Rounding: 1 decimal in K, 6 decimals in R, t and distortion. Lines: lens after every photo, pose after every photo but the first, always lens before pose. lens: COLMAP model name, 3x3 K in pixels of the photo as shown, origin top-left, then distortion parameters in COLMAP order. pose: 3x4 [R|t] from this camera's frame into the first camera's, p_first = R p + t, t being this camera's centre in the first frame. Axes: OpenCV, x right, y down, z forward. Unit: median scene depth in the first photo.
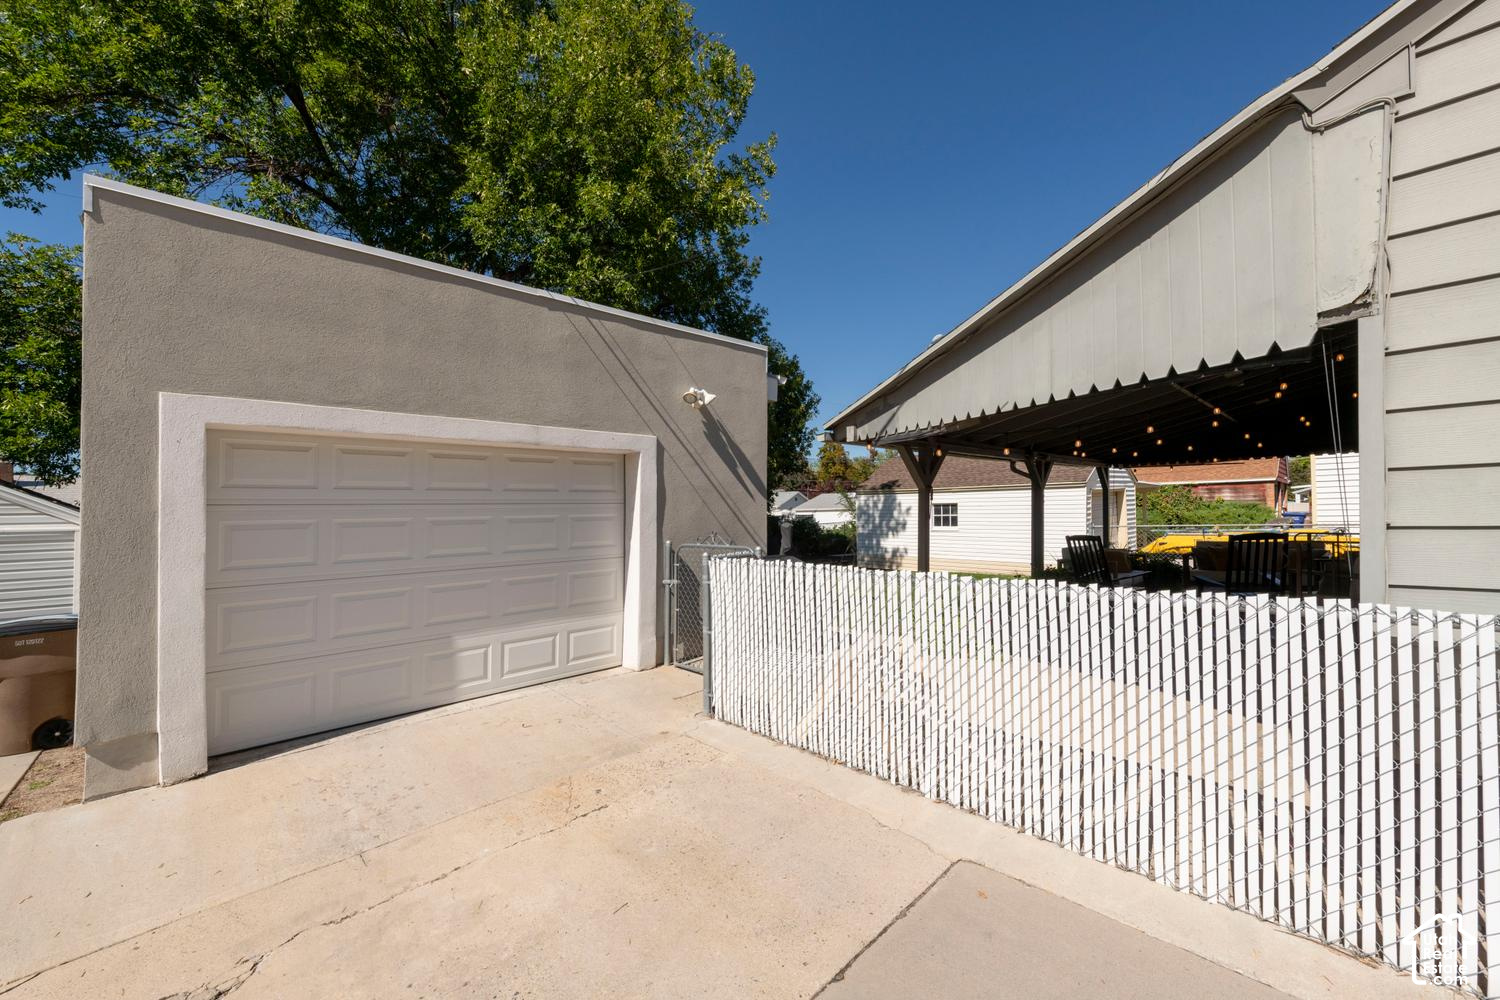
lens RADIAL K [[584.8, 0, 750.5], [0, 584.8, 501.8], [0, 0, 1]] dist [0.001997, 0.000086]
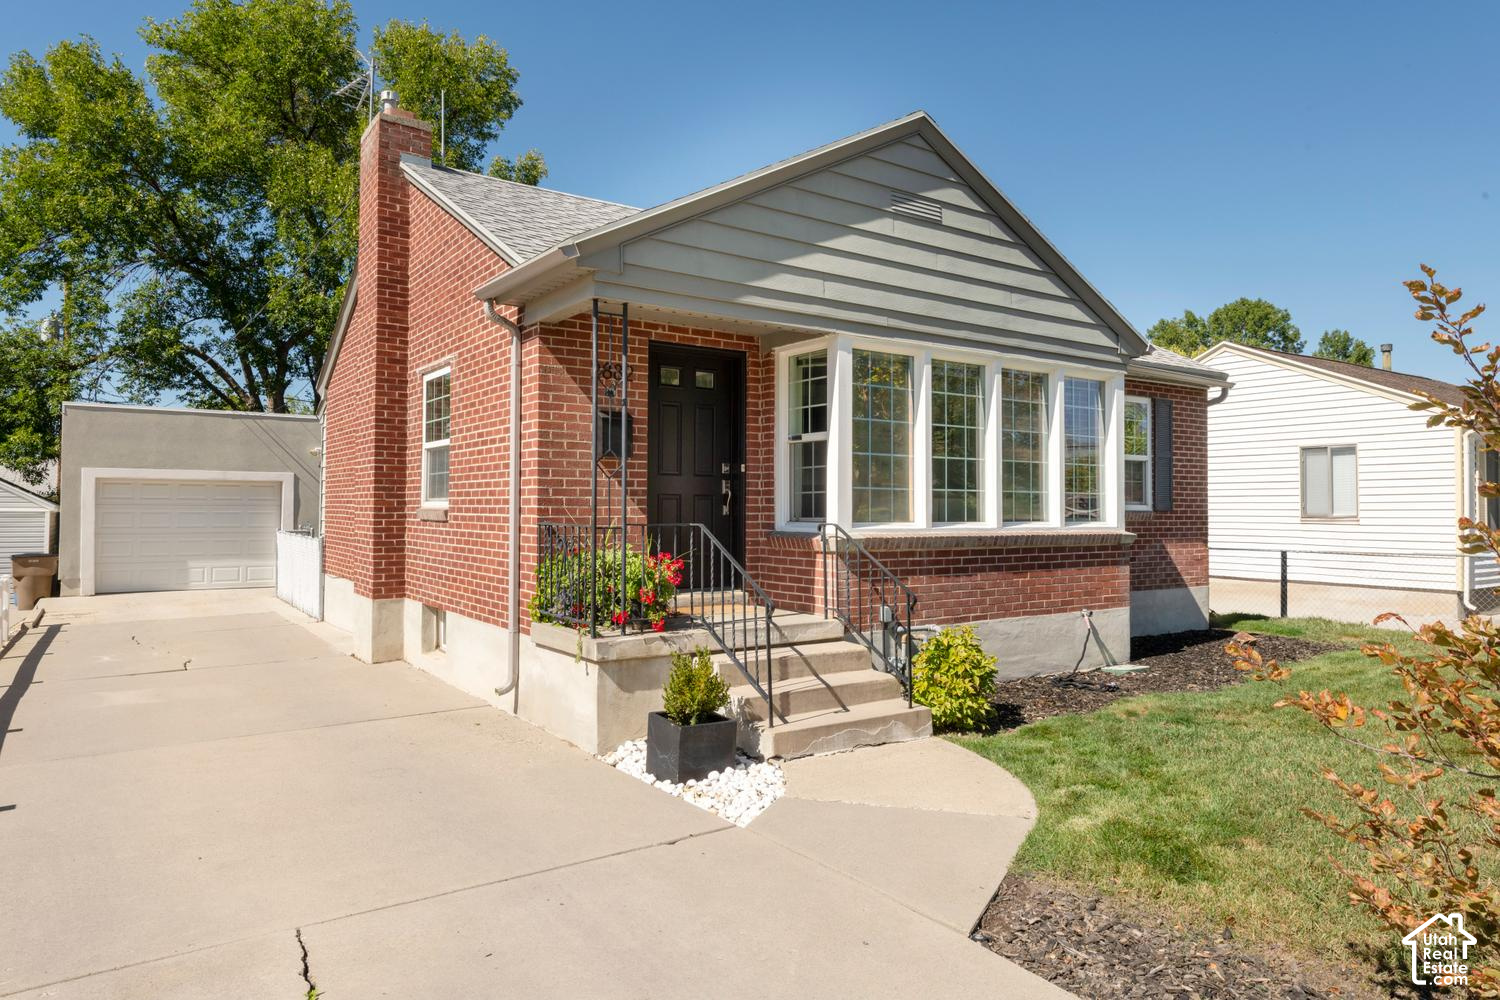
lens RADIAL K [[940.8, 0, 750.8], [0, 940.8, 502.0], [0, 0, 1]] dist [-0.004643, -0.000635]
pose [[0.982513, 0.024971, -0.184514, 2.444535], [-0.022933, 0.999650, 0.013170, -0.111965], [0.184778, -0.008708, 0.982742, -2.327303]]
